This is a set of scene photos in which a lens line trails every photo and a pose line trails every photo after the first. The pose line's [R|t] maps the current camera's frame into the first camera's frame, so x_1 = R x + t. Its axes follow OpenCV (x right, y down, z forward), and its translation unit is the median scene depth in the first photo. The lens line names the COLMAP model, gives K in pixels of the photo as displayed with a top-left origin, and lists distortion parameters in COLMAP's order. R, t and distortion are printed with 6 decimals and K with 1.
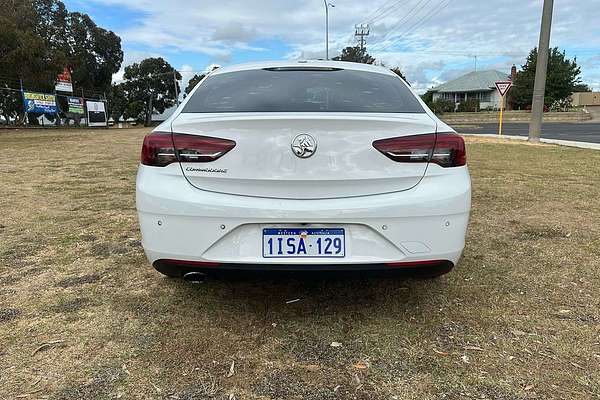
lens RADIAL K [[501.9, 0, 293.0], [0, 501.9, 203.3], [0, 0, 1]] dist [0.038680, -0.012993]
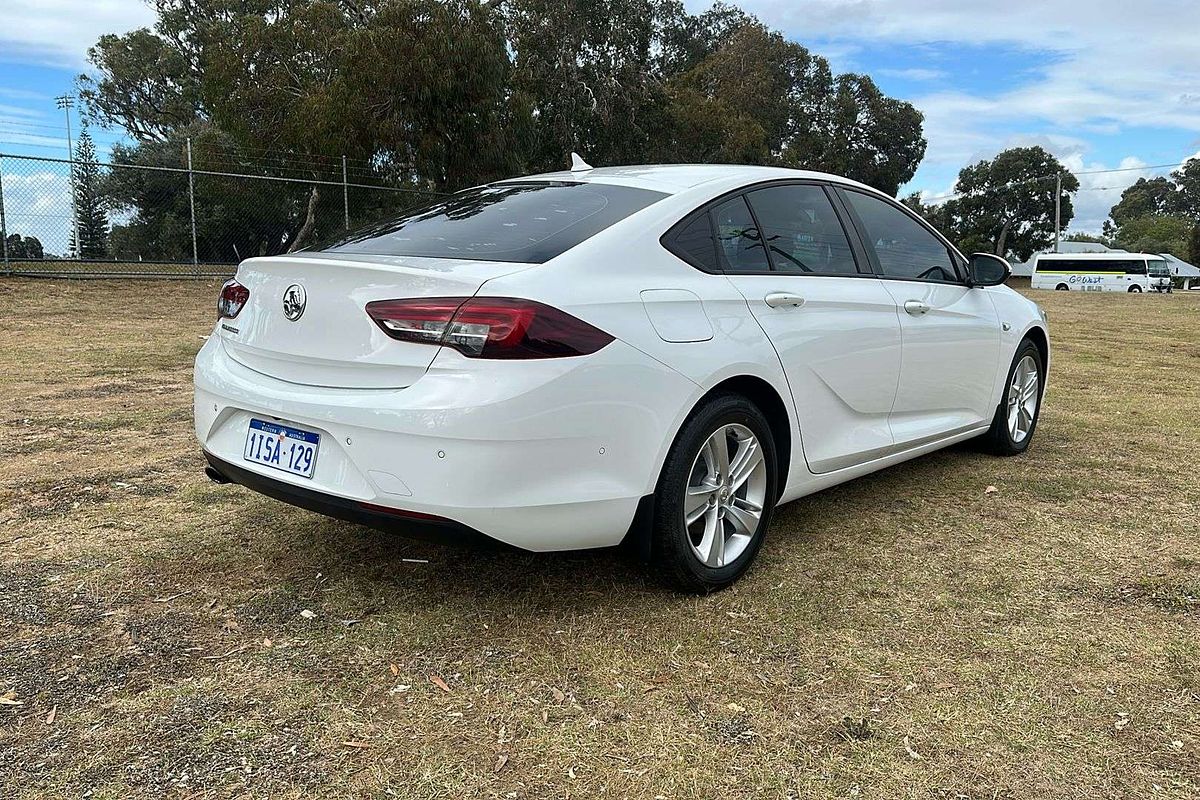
lens RADIAL K [[1003.9, 0, 586.0], [0, 1003.9, 406.6], [0, 0, 1]] dist [0.038680, -0.012993]
pose [[0.742267, 0.121659, -0.658968, 0.119138], [-0.142842, 0.989506, 0.021784, -0.006137], [0.654703, 0.077959, 0.751855, 0.025866]]
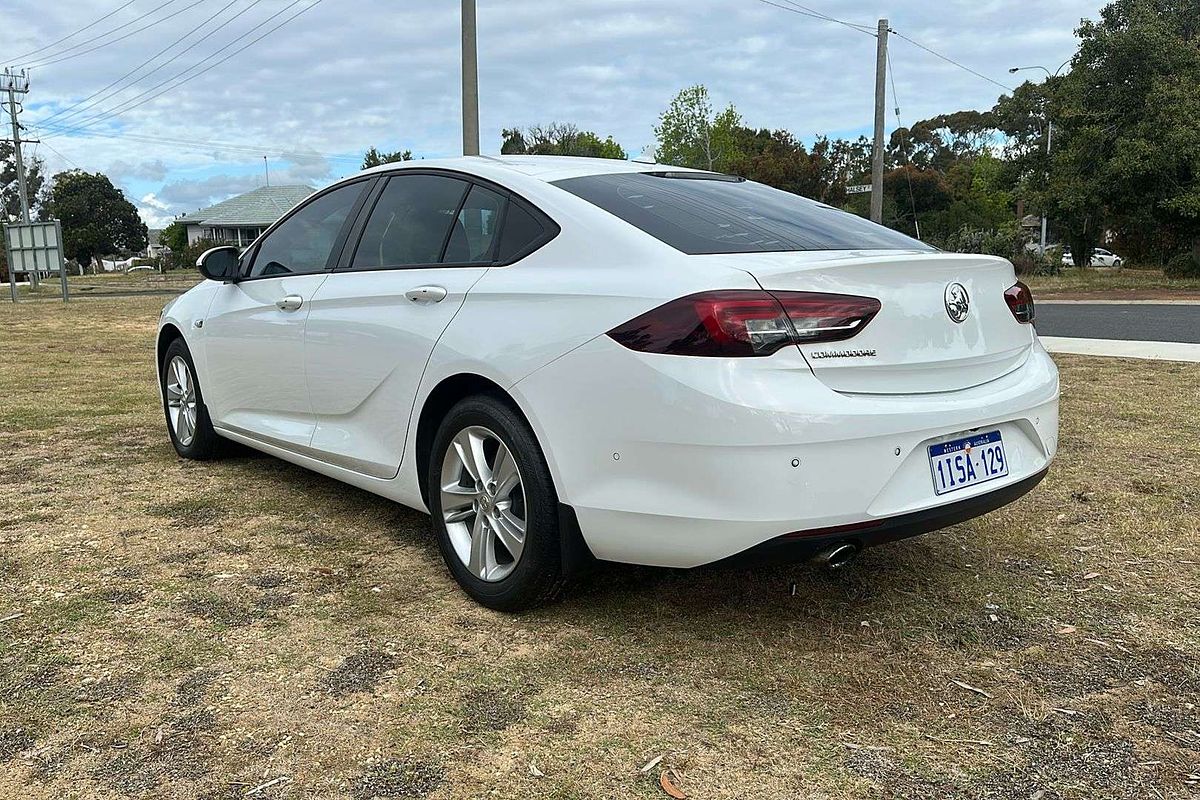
lens RADIAL K [[1003.9, 0, 586.0], [0, 1003.9, 406.6], [0, 0, 1]] dist [0.038680, -0.012993]
pose [[0.766385, -0.101931, 0.634243, -0.109944], [0.127721, 0.991797, 0.005064, -0.005230], [-0.629556, 0.077125, 0.773117, 0.034374]]
